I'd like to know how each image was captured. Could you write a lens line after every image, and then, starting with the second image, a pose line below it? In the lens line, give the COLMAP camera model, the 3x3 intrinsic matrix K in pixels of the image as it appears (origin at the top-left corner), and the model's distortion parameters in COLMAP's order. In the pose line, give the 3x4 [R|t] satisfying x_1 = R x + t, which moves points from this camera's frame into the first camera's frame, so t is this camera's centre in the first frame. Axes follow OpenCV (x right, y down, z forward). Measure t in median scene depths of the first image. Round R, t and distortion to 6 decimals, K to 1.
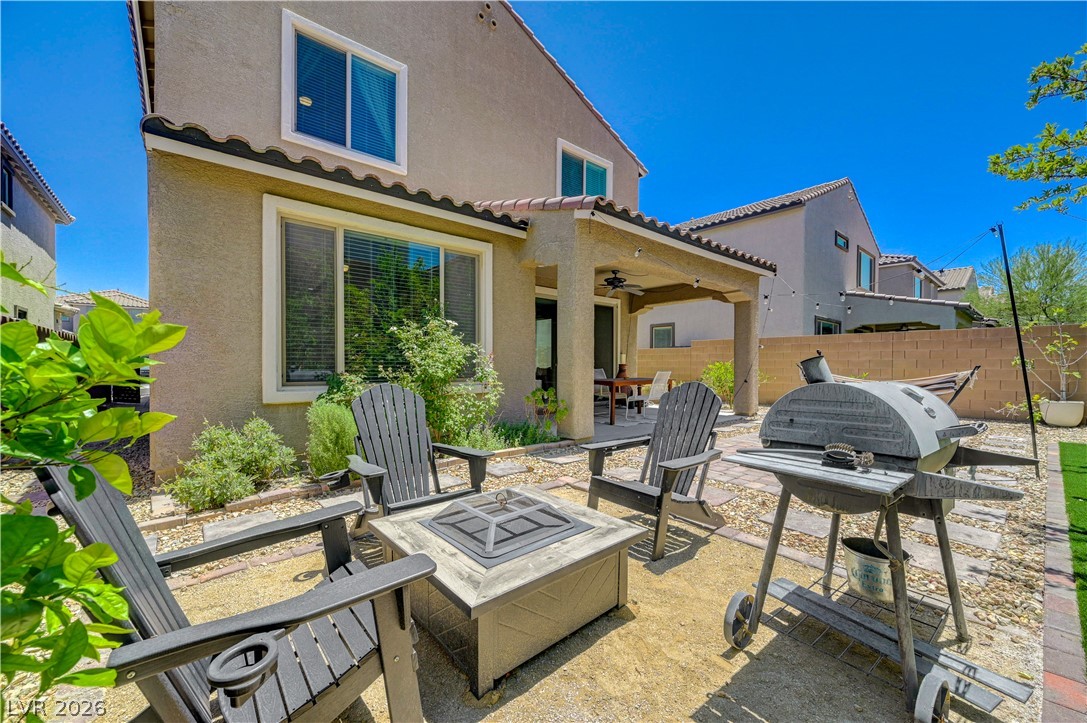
lens RADIAL K [[427.4, 0, 538.7], [0, 427.4, 365.2], [0, 0, 1]] dist [-0.002992, 0.001611]
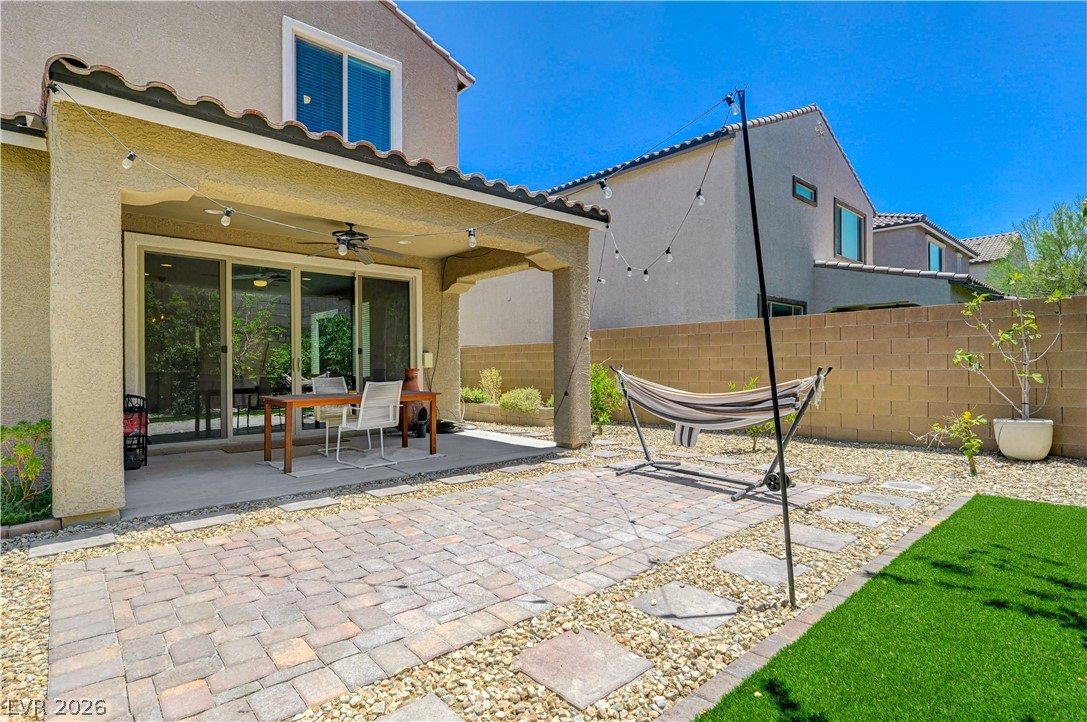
lens RADIAL K [[538.1, 0, 548.3], [0, 538.1, 362.0], [0, 0, 1]] dist [0.003232, -0.000860]
pose [[0.999305, -0.013336, 0.034798, 0.350012], [0.013587, 0.999883, -0.007008, -0.003520], [-0.034701, 0.007476, 0.999370, 0.159563]]
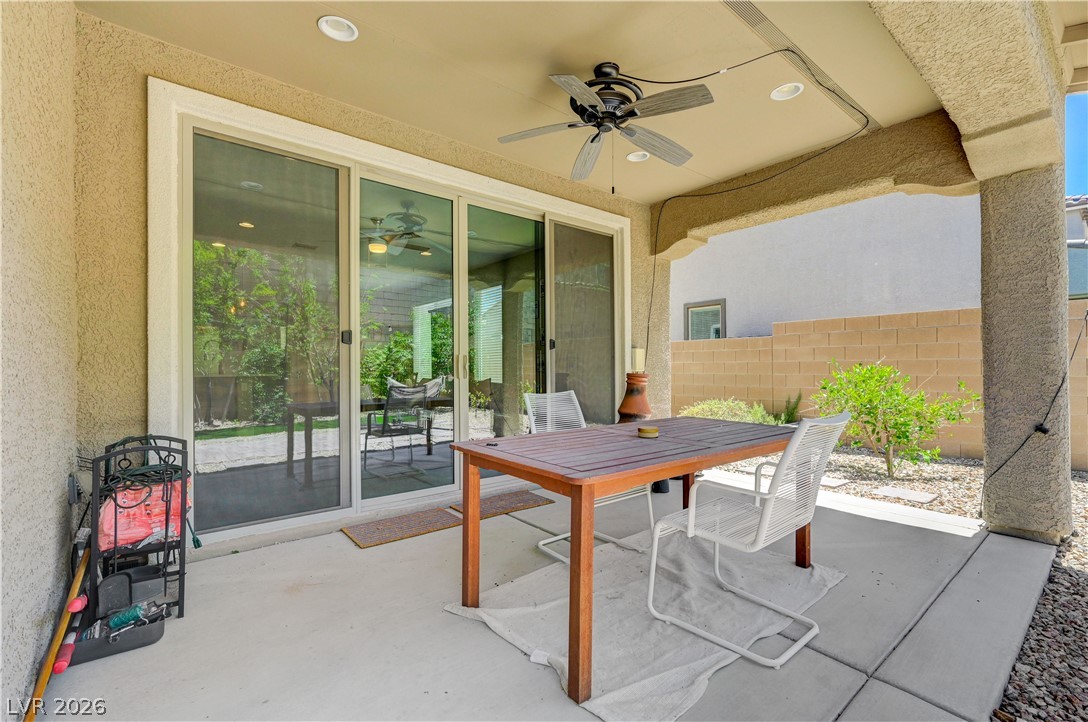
lens RADIAL K [[451.1, 0, 542.9], [0, 451.1, 362.8], [0, 0, 1]] dist [0.002871, 0.000082]
pose [[0.999657, -0.010731, -0.023893, 0.111937], [0.010535, 0.999910, -0.008294, -0.008730], [0.023980, 0.008039, 0.999680, 0.541471]]
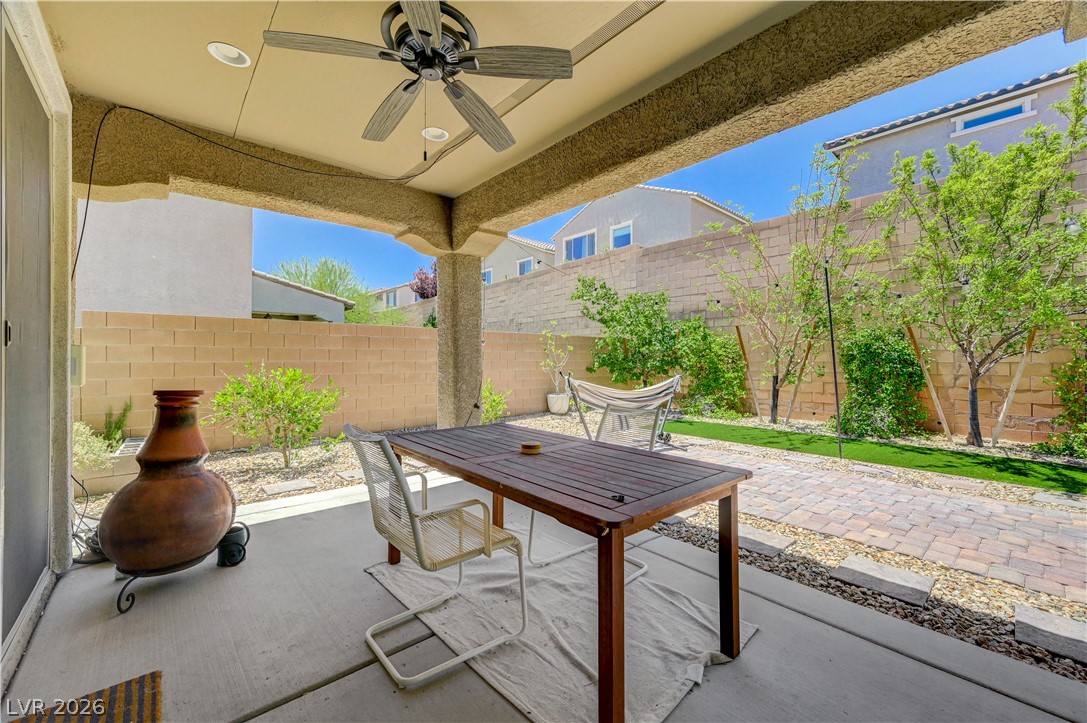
lens RADIAL K [[427.4, 0, 542.6], [0, 427.4, 357.3], [0, 0, 1]] dist [-0.002992, 0.001611]
pose [[0.003402, -0.000188, 0.999994, -0.041181], [-0.000269, 1.000000, 0.000189, -0.019552], [-0.999994, -0.000270, 0.003402, 0.742138]]
